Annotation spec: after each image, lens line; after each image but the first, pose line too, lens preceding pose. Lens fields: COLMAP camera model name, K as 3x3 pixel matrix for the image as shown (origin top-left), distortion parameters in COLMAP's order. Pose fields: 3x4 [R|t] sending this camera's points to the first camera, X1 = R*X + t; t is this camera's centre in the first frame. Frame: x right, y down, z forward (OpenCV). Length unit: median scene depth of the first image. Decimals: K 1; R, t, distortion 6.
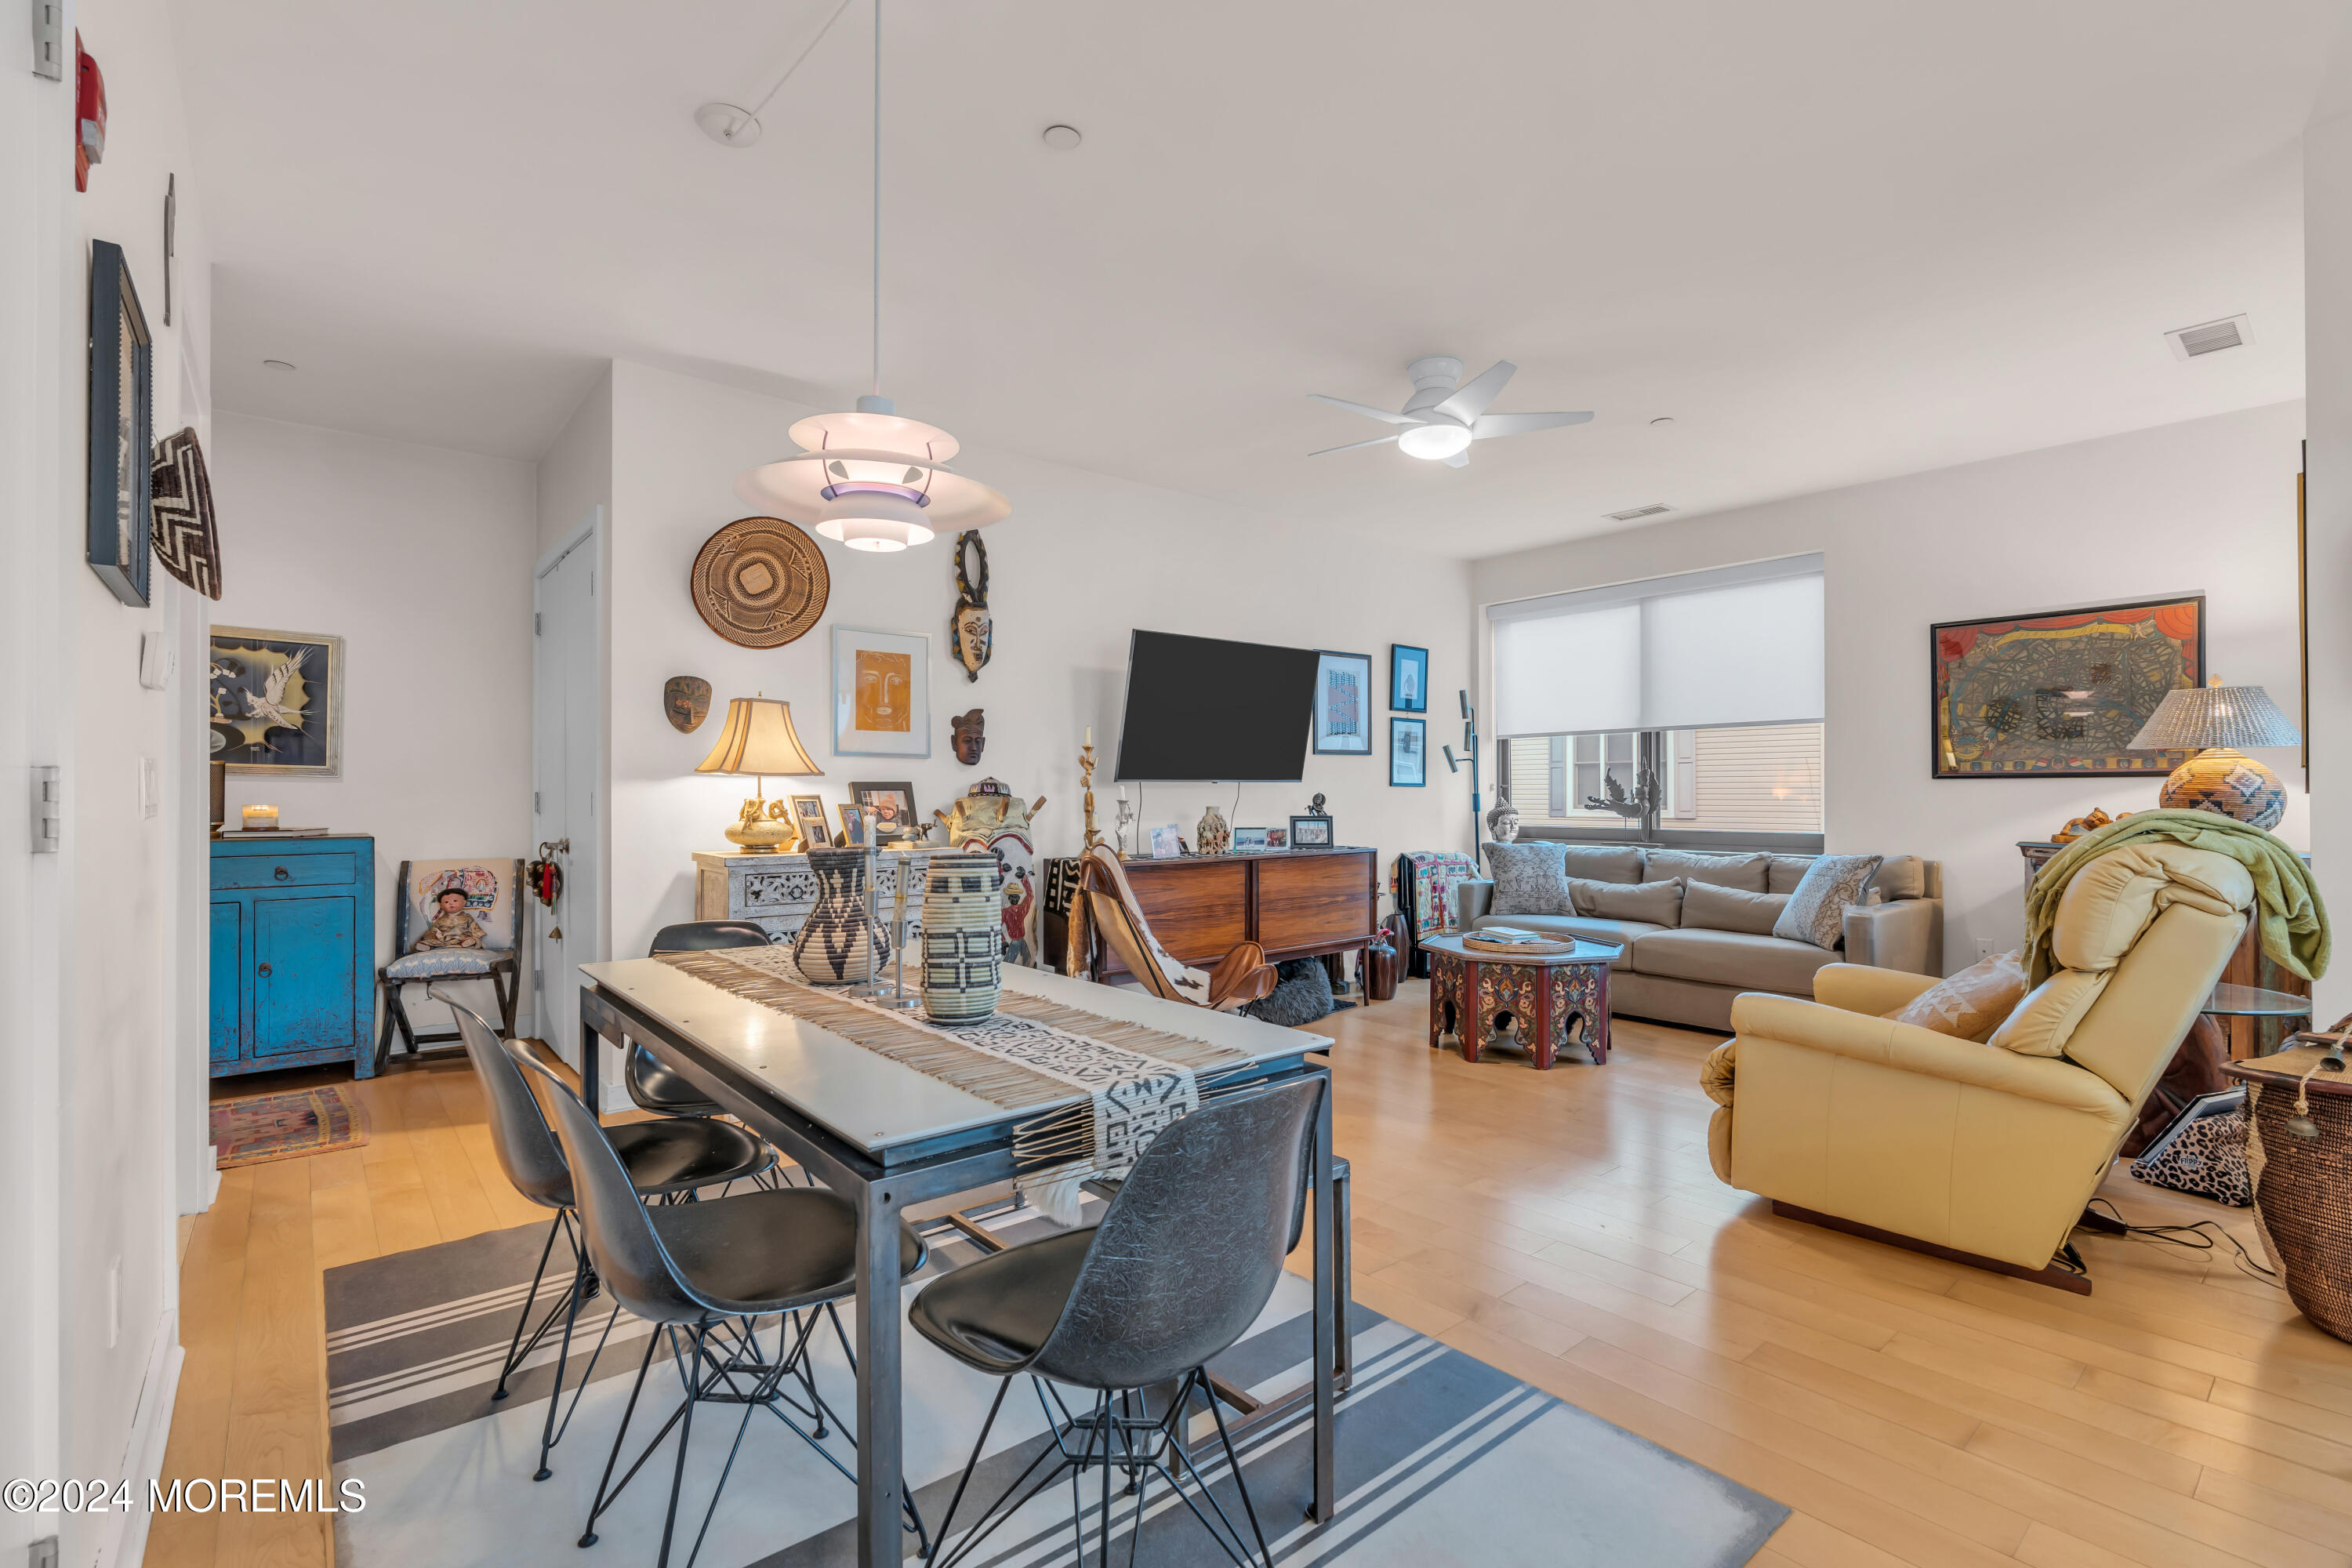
lens RADIAL K [[1062.8, 0, 1186.6], [0, 1062.8, 792.3], [0, 0, 1]] dist [-0.011255, 0.004322]
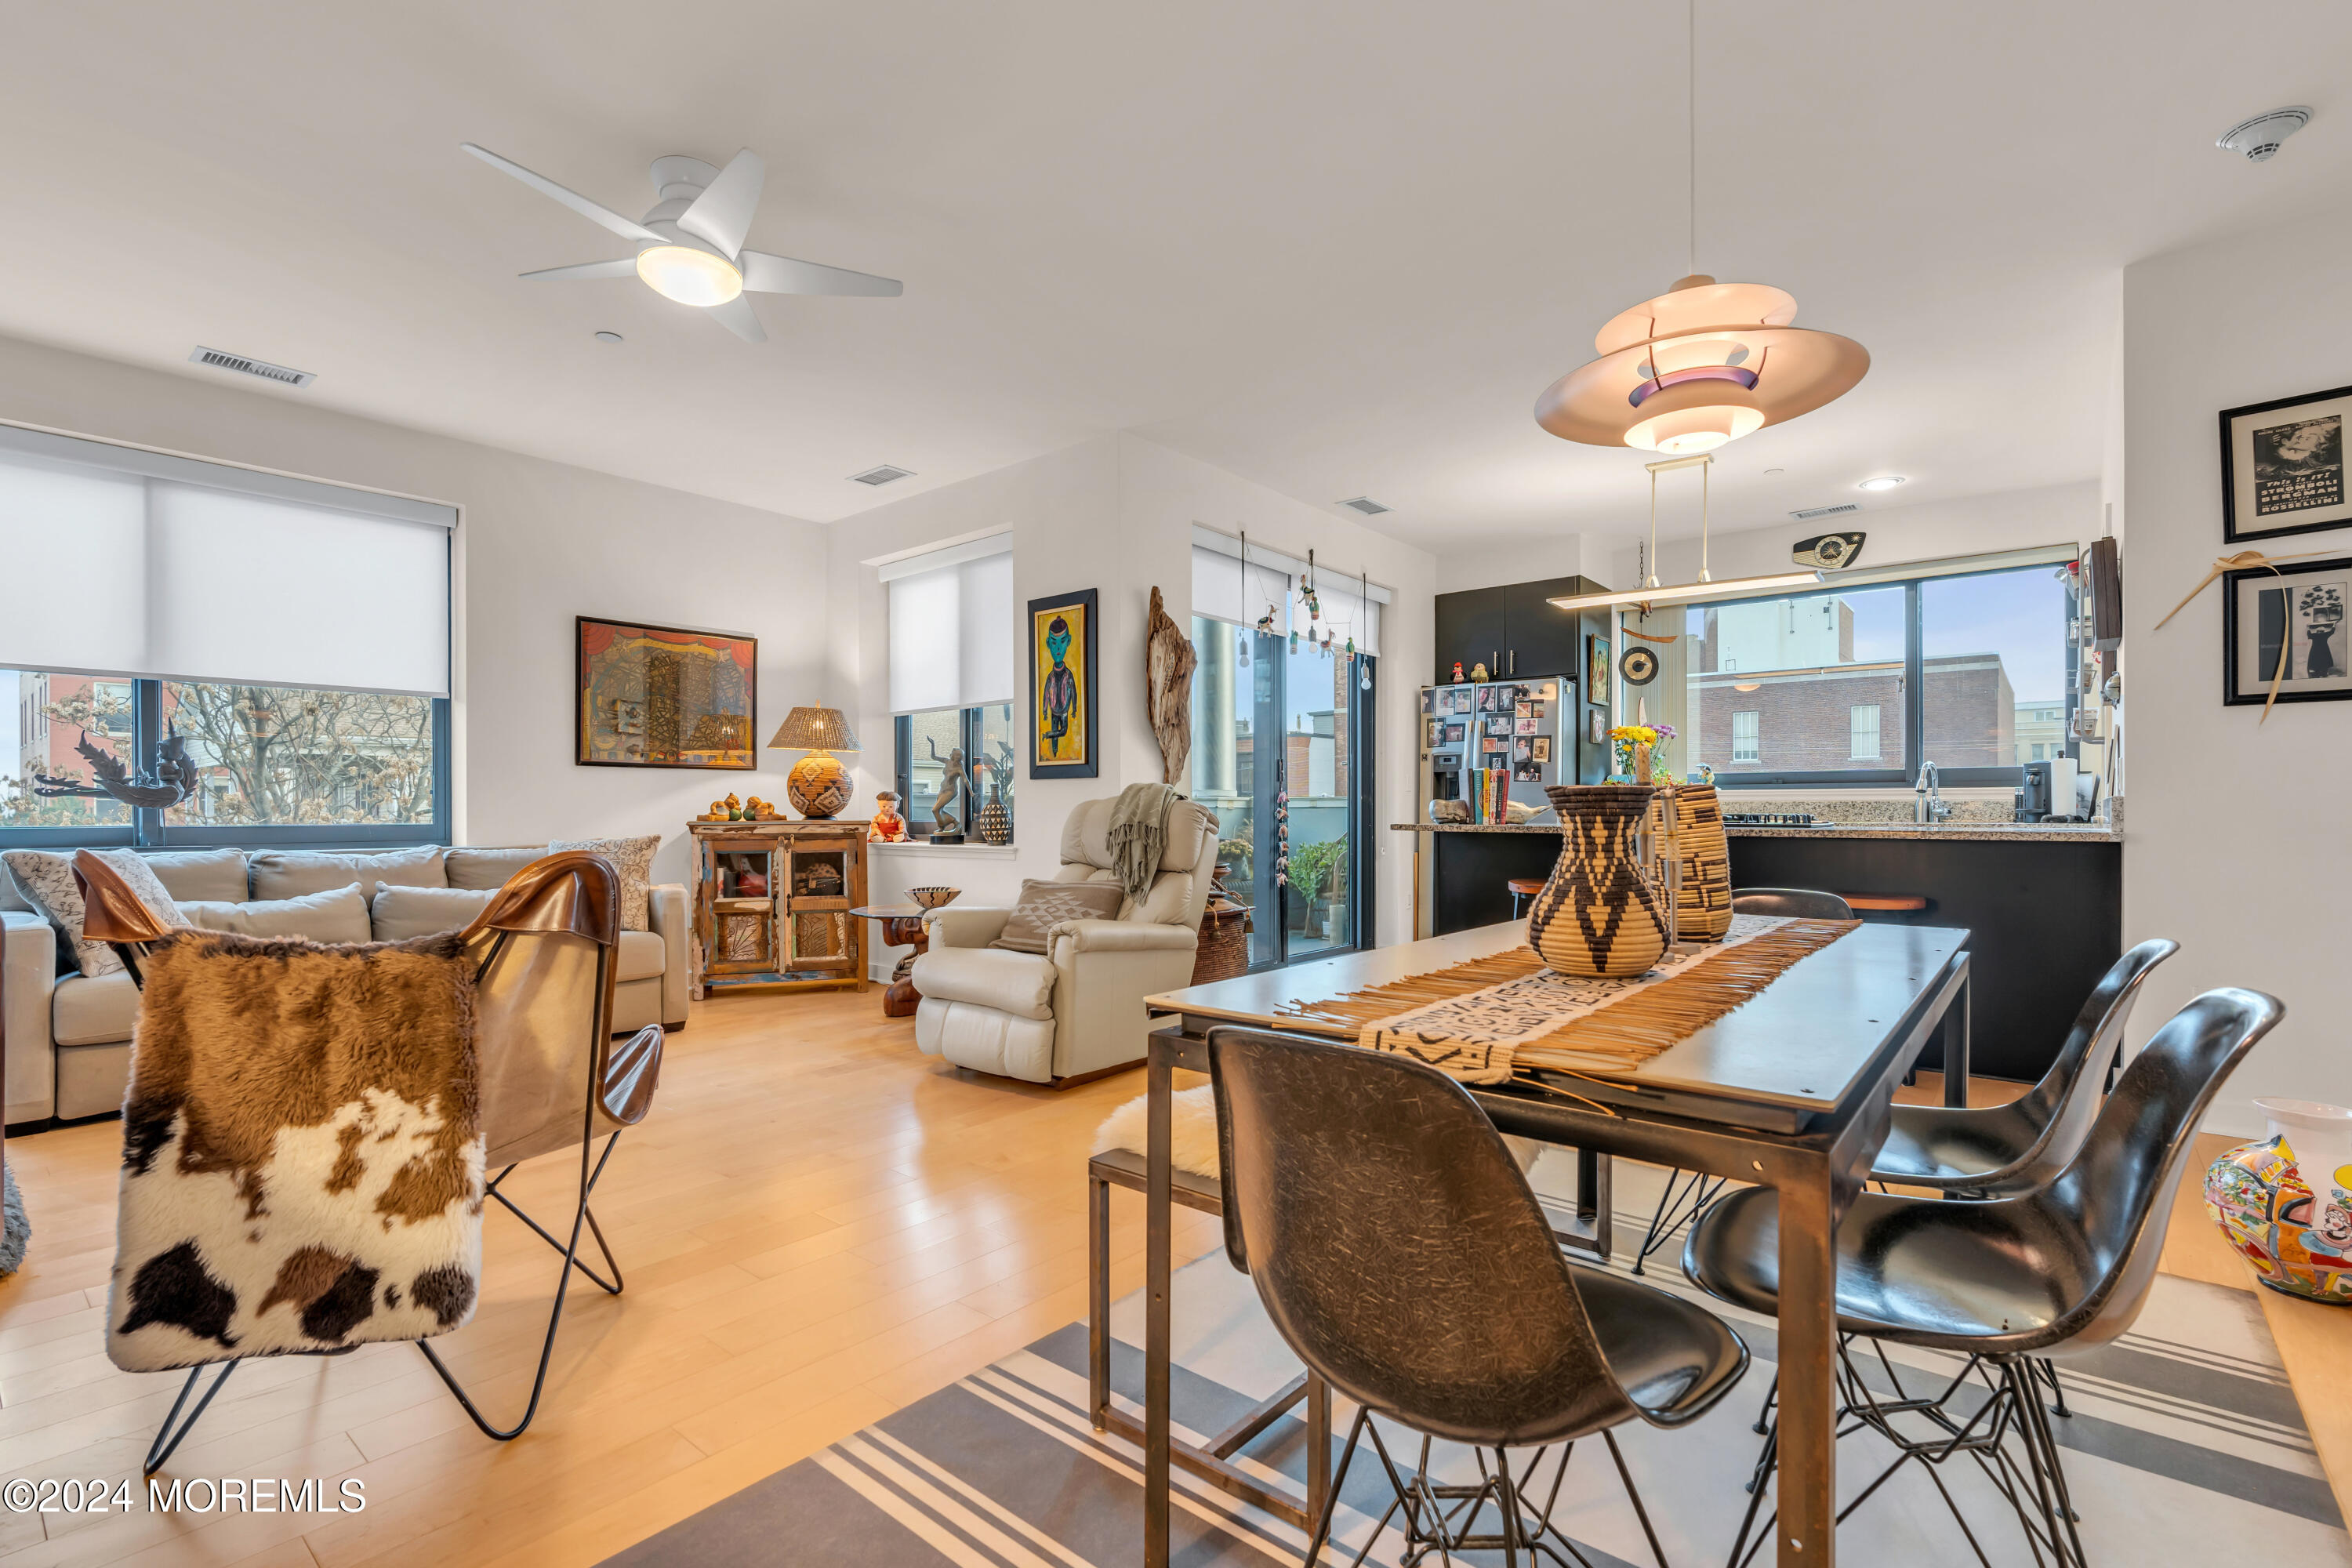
lens RADIAL K [[1062.8, 0, 1173.8], [0, 1062.8, 813.0], [0, 0, 1]] dist [-0.011255, 0.004322]
pose [[-0.172705, -0.003750, 0.984966, -0.469031], [-0.000927, 0.999993, 0.003644, 0.033202], [-0.984973, -0.000284, -0.172708, 0.681330]]
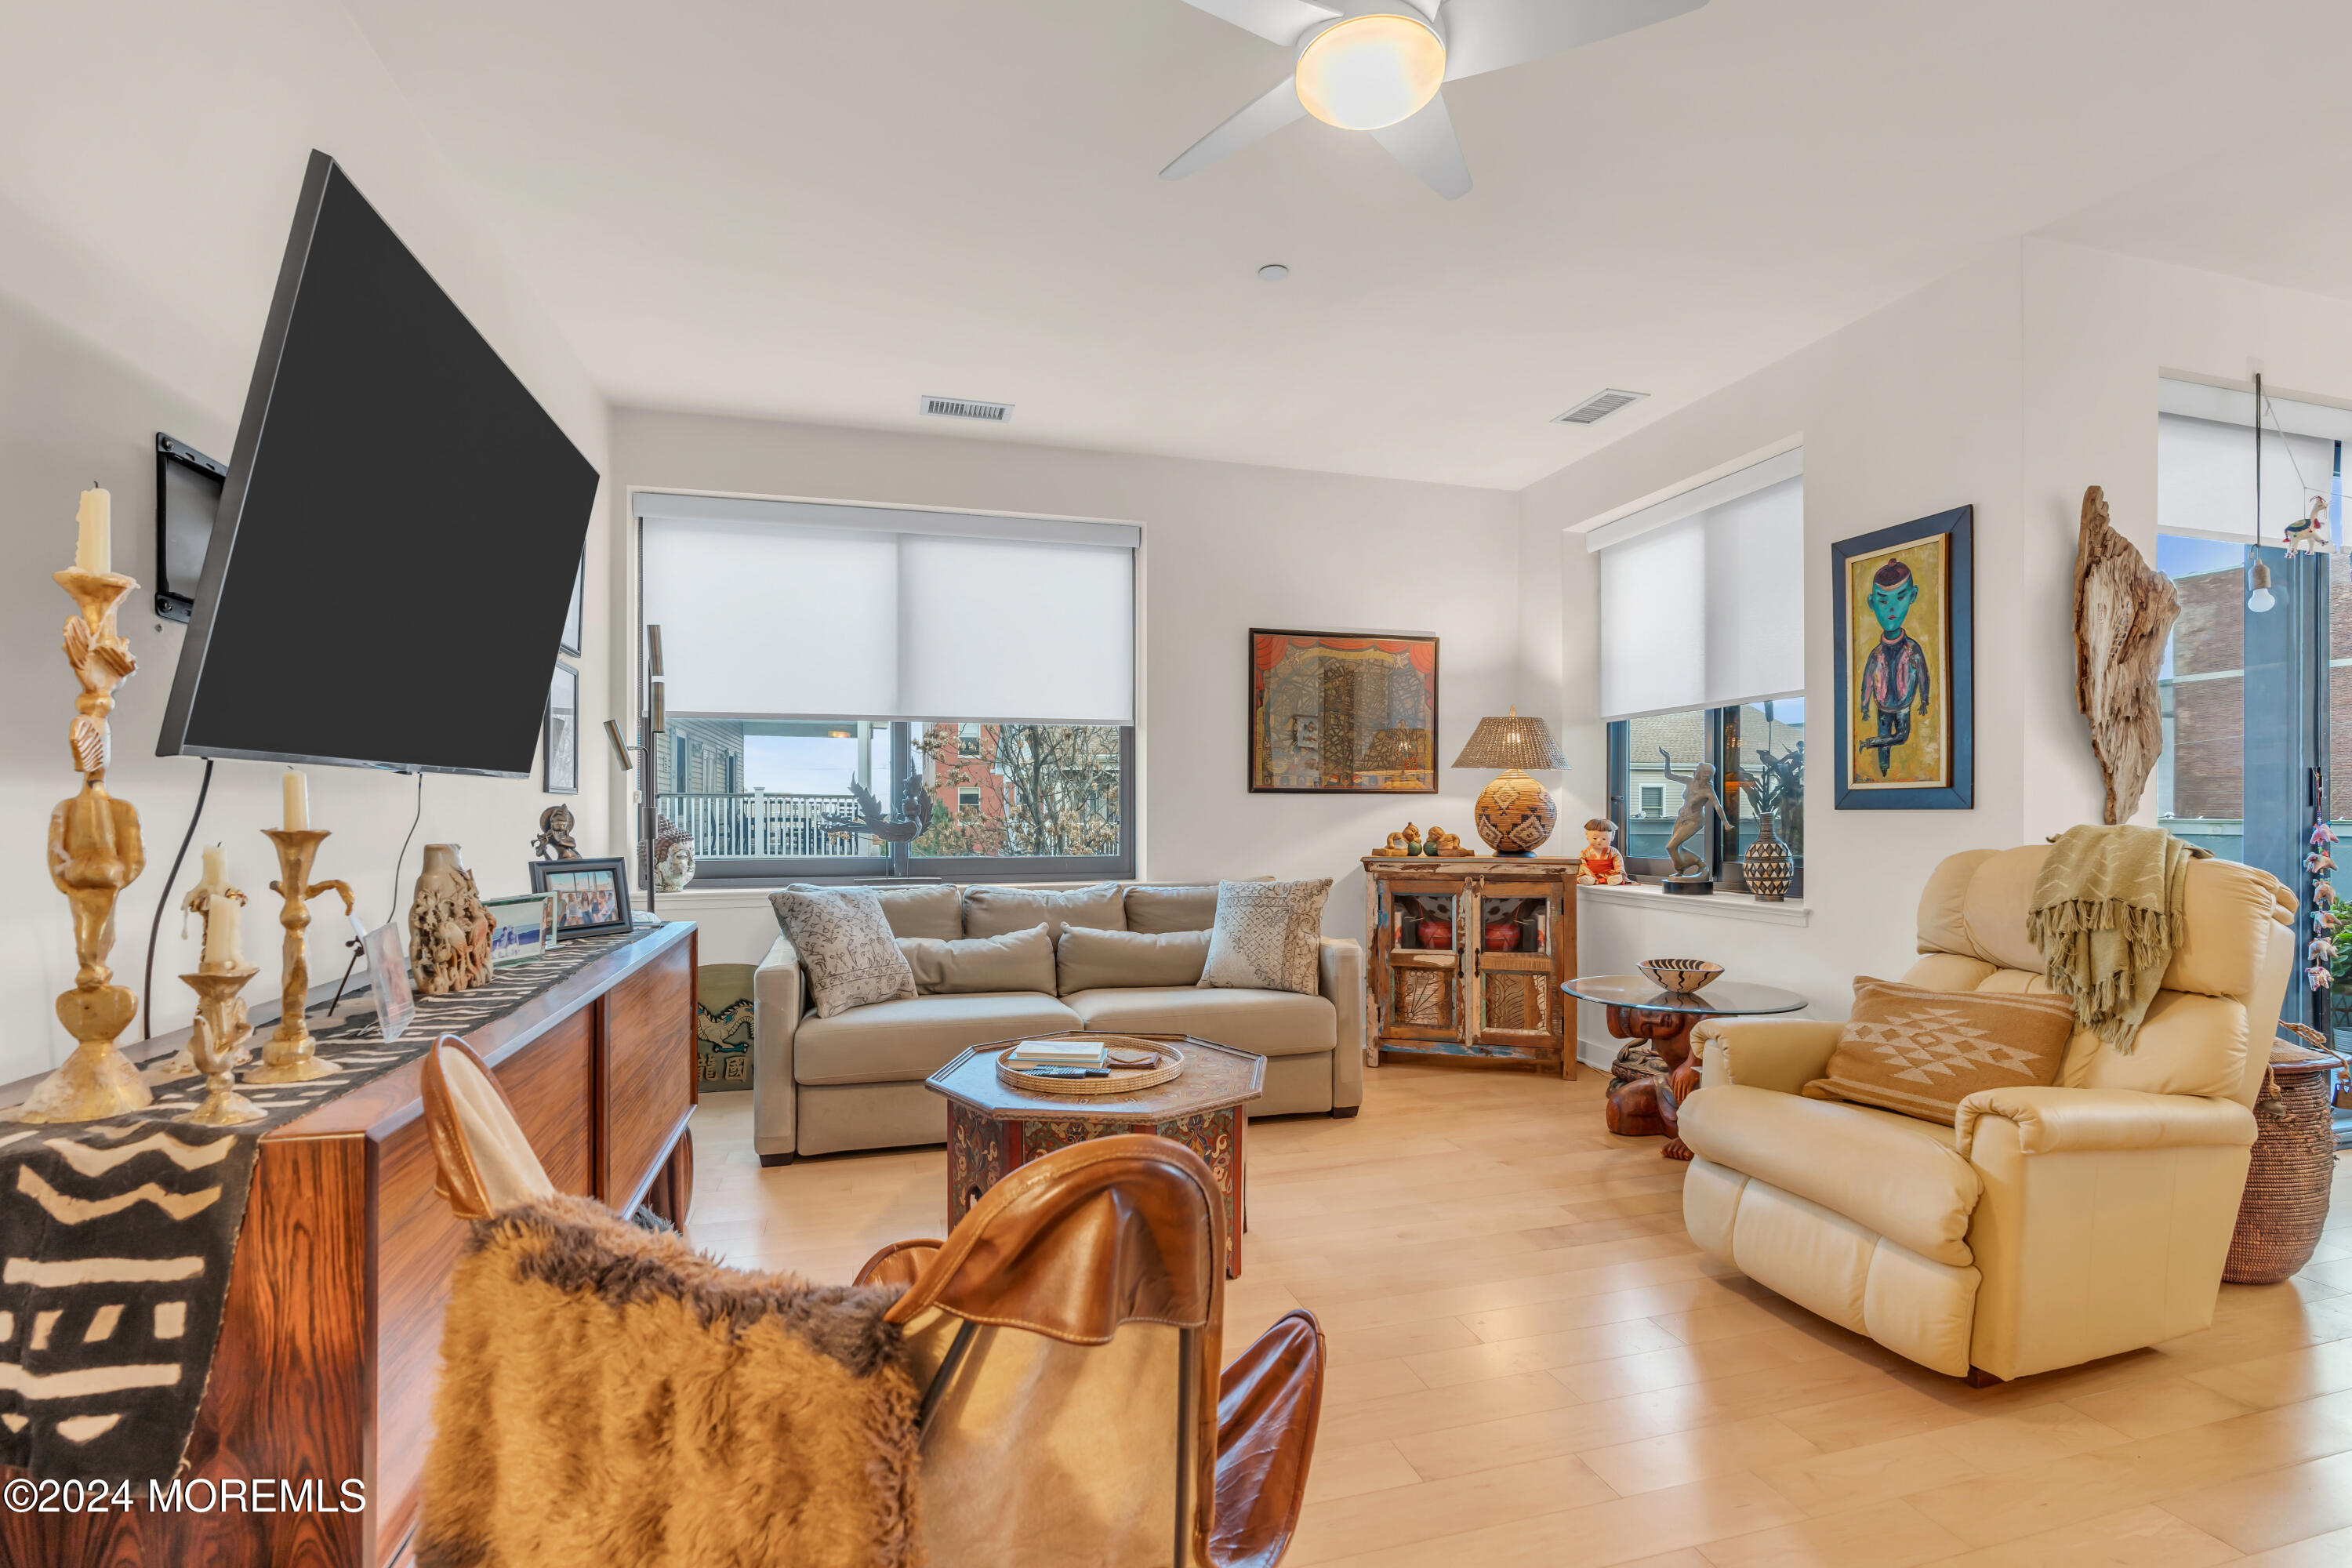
lens RADIAL K [[1062.8, 0, 1180.6], [0, 1062.8, 810.0], [0, 0, 1]] dist [-0.011255, 0.004322]
pose [[0.411399, 0.000136, 0.911455, -0.205235], [-0.002187, 0.999997, 0.000838, 0.001953], [-0.911453, -0.002338, 0.411398, 0.752318]]
